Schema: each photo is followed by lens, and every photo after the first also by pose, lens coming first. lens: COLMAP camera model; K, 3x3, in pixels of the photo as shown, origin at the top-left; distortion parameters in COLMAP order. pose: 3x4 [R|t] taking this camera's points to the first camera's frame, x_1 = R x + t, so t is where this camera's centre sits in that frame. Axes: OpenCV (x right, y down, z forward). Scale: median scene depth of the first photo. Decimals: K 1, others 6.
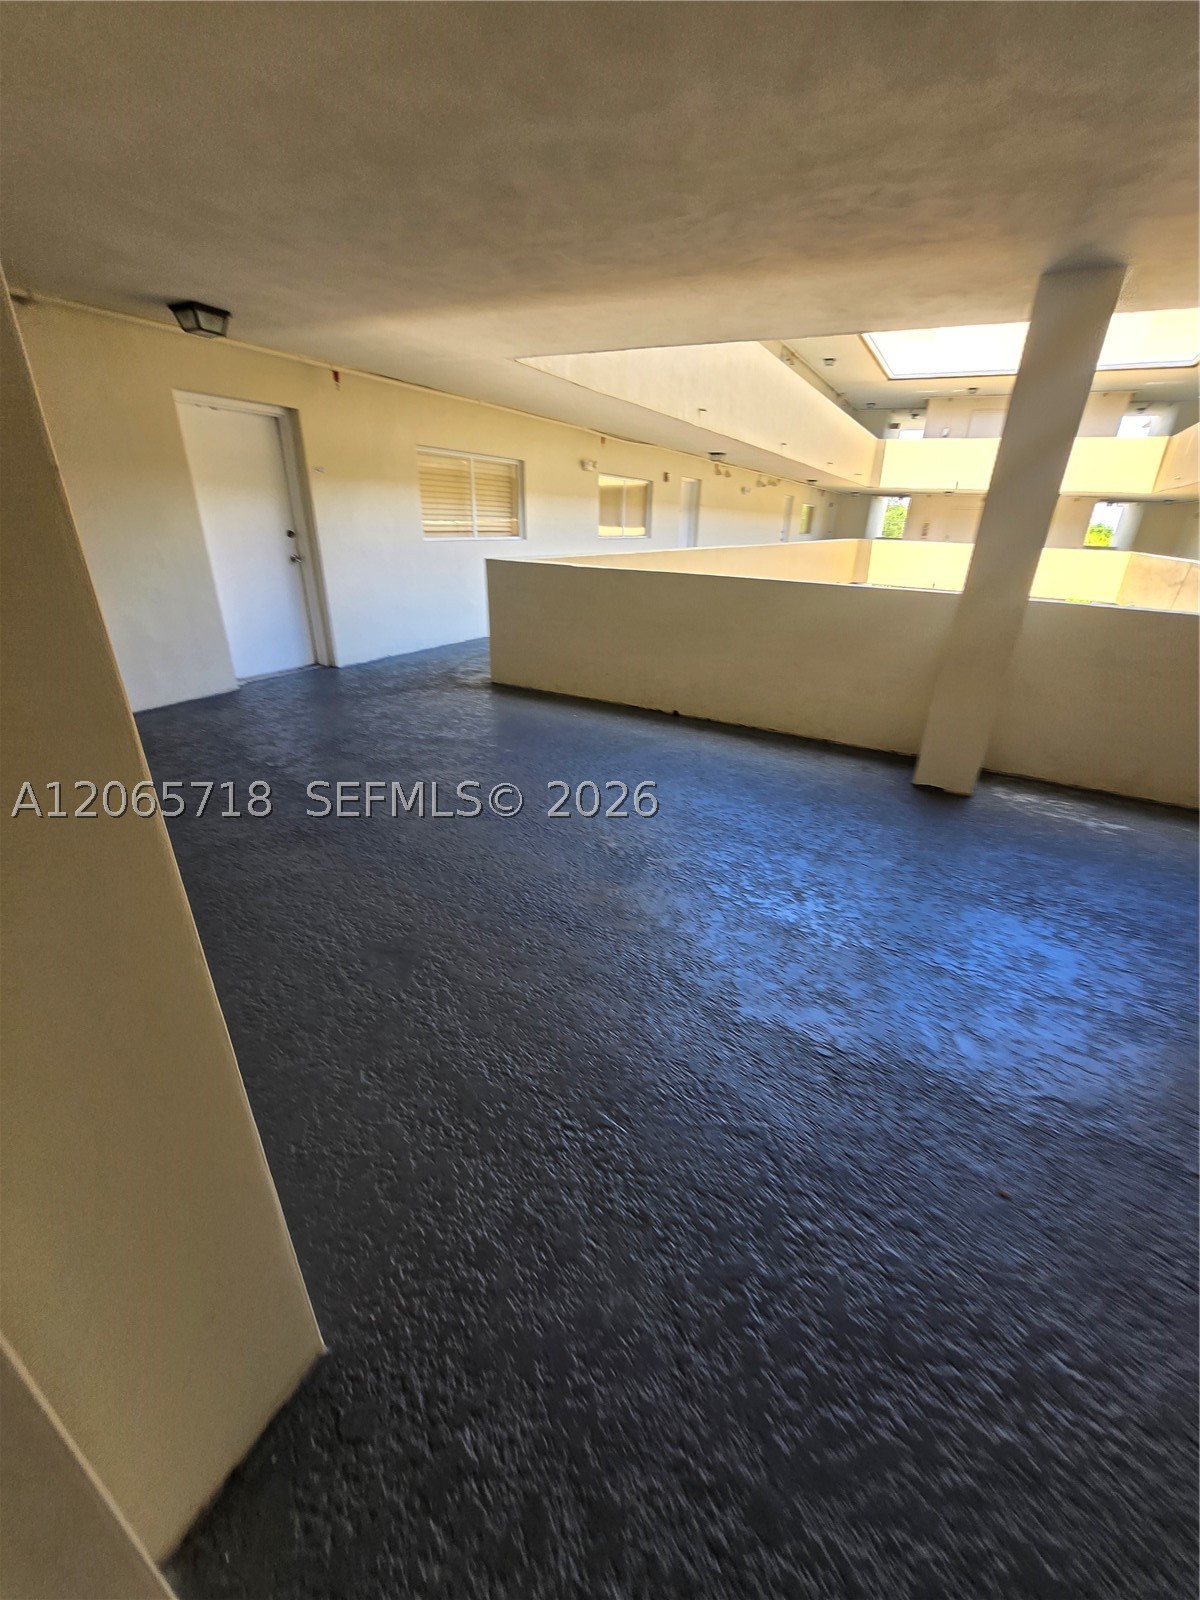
lens RADIAL K [[625.0, 0, 618.7], [0, 625.0, 799.1], [0, 0, 1]] dist [-0.001968, 0.000205]
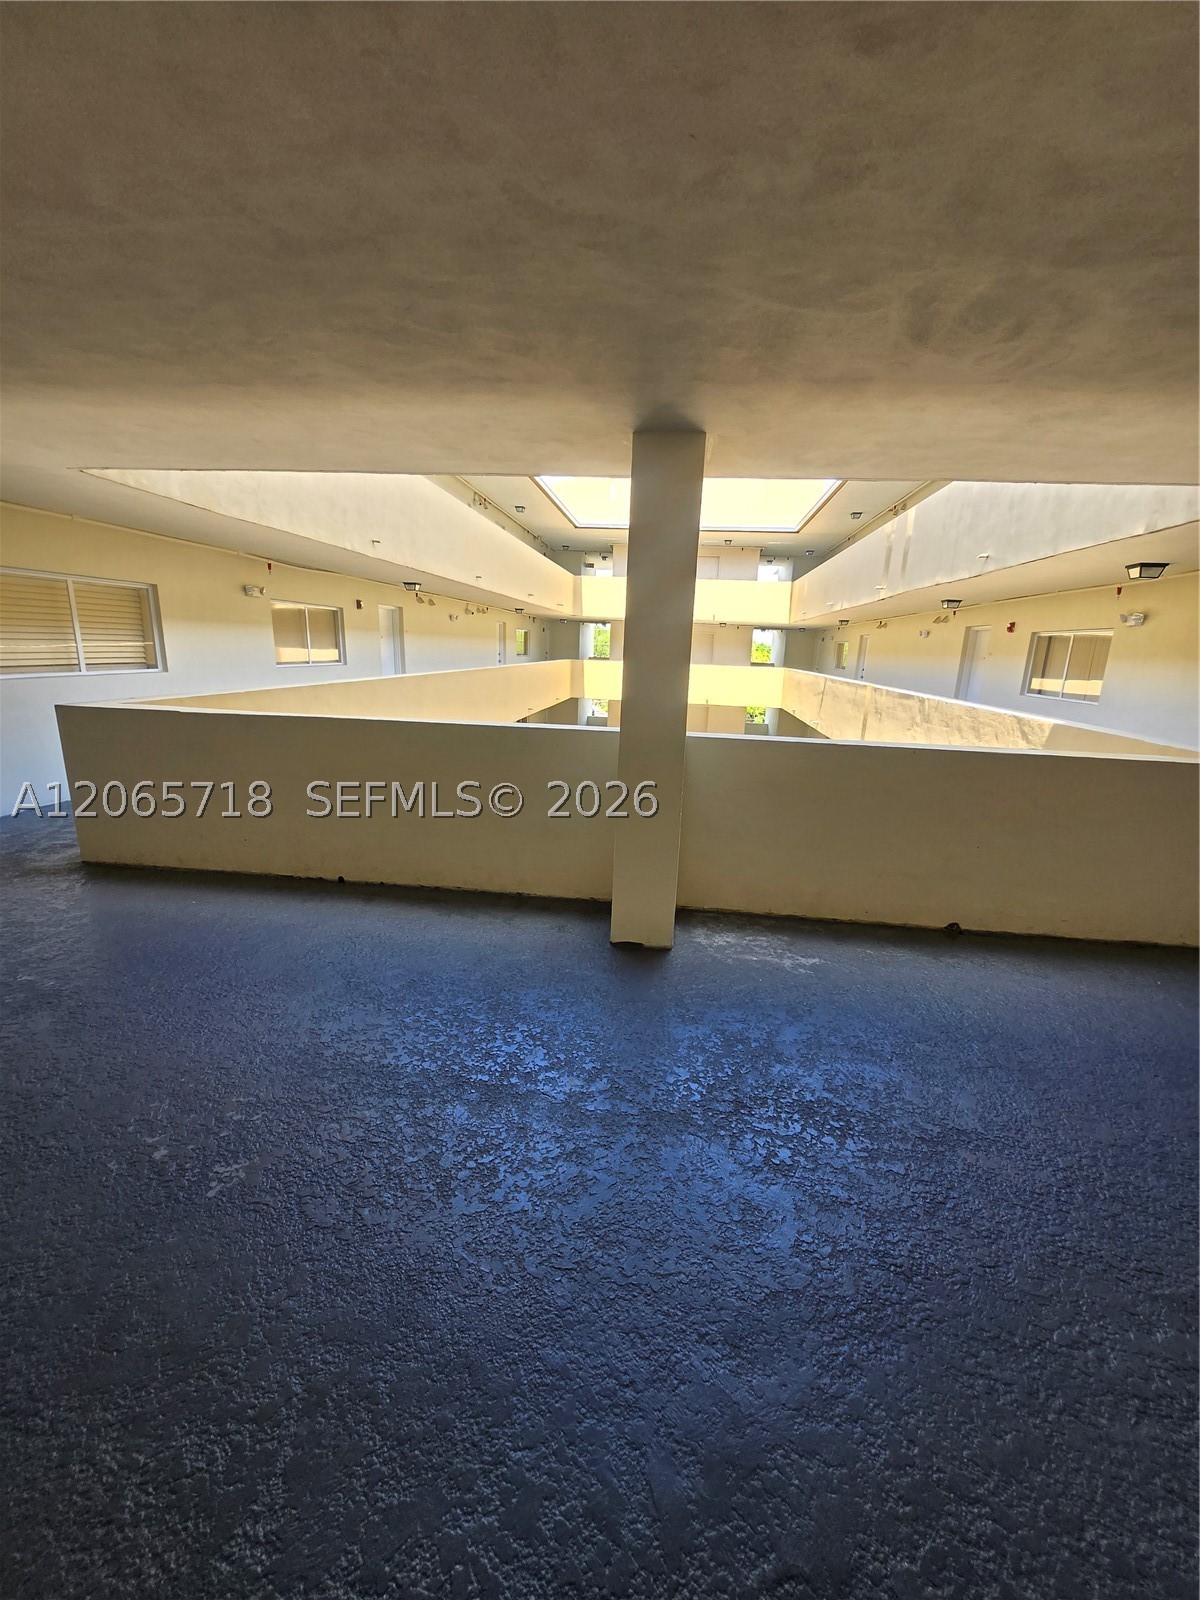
lens RADIAL K [[639.0, 0, 583.7], [0, 639.0, 791.1], [0, 0, 1]] dist [-0.000504, -0.000125]
pose [[0.938648, -0.075216, 0.336574, 0.127438], [0.137574, 0.976579, -0.165428, -0.075181], [-0.316249, 0.201582, 0.927012, 0.117894]]
